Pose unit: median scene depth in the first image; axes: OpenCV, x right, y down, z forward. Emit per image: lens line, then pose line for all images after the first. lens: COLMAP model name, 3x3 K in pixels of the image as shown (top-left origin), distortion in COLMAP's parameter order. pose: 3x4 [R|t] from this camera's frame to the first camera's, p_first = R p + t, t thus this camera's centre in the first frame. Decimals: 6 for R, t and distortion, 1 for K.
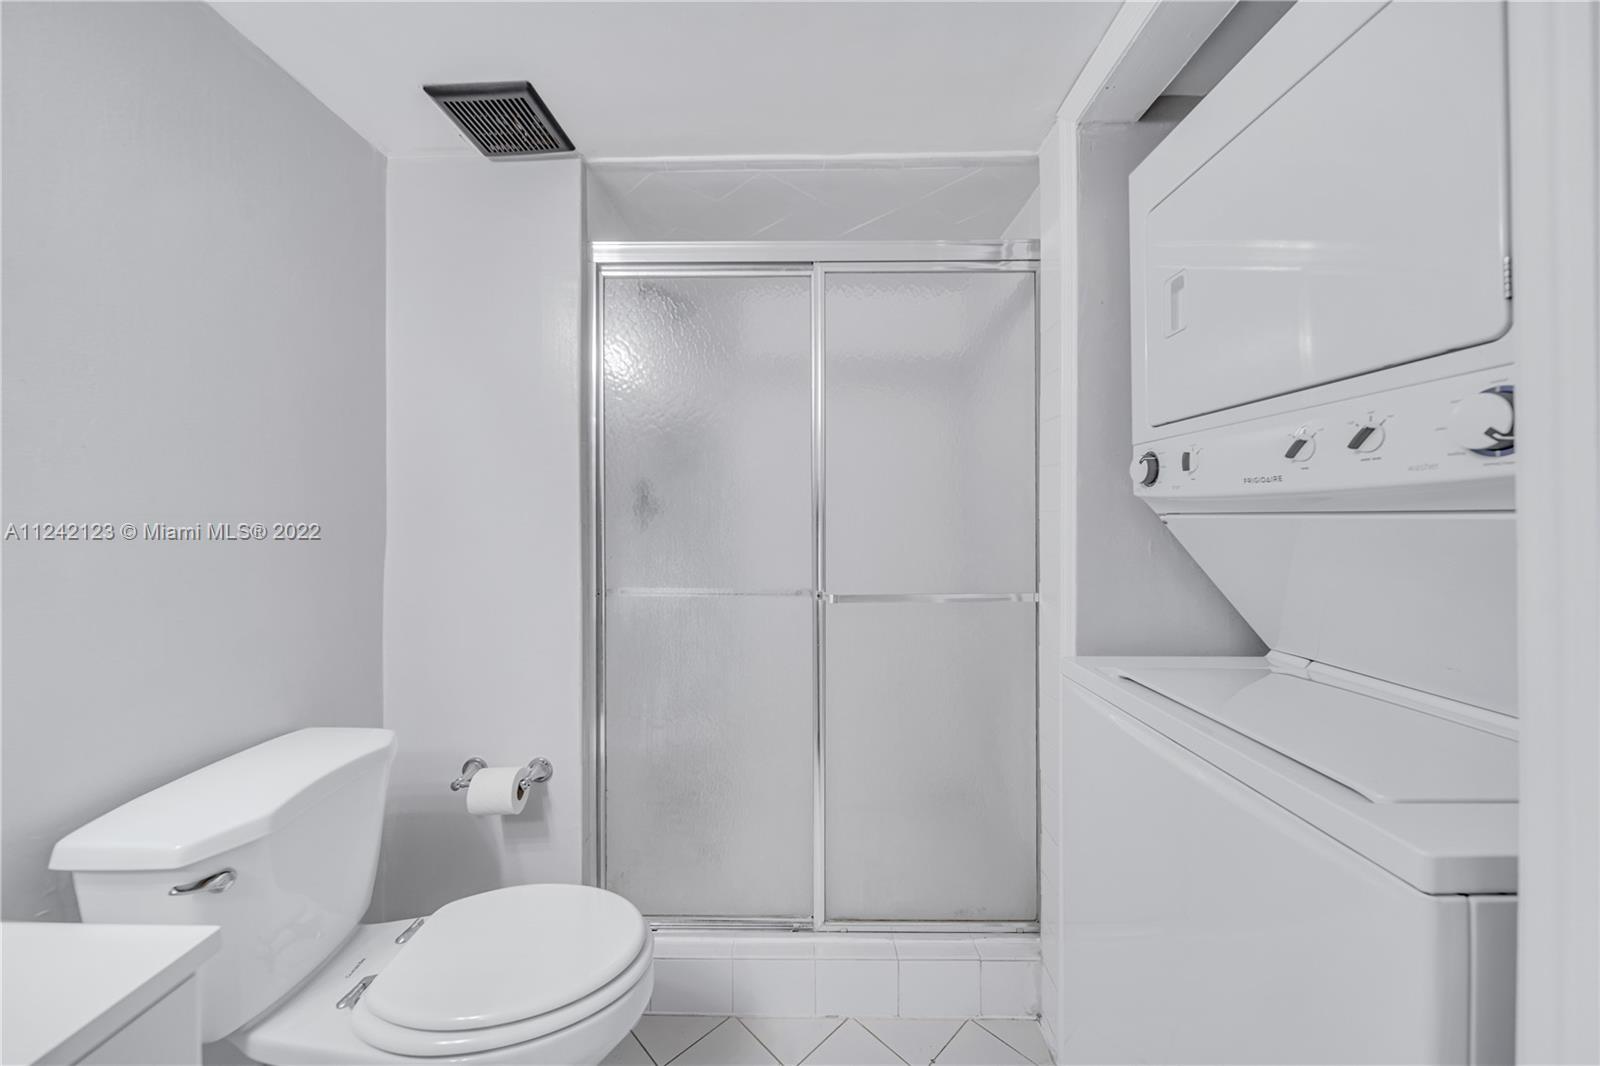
lens RADIAL K [[573.5, 0, 797.0], [0, 573.5, 515.6], [0, 0, 1]] dist [-0.000223, -0.001124]
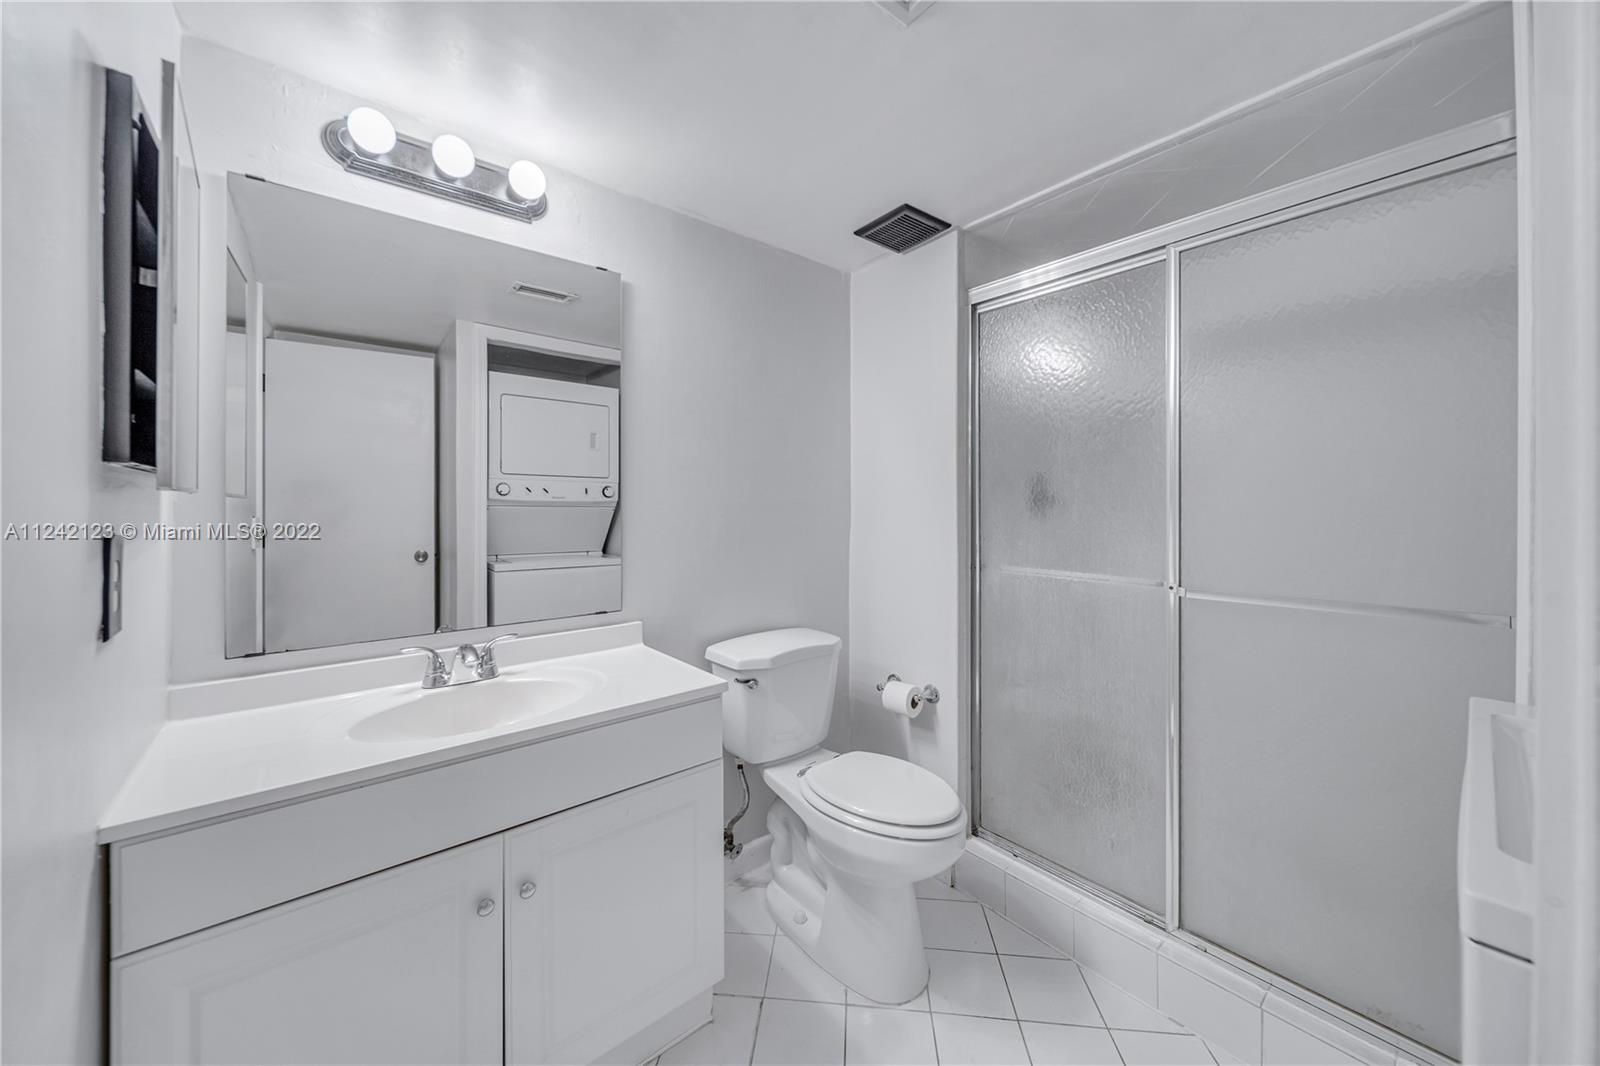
lens RADIAL K [[573.5, 0, 804.2], [0, 573.5, 517.0], [0, 0, 1]] dist [-0.000223, -0.001124]
pose [[0.648434, 0.014462, -0.761133, 0.384114], [-0.006856, 0.999890, 0.013158, 0.011277], [0.761240, -0.003313, 0.648462, -0.104762]]
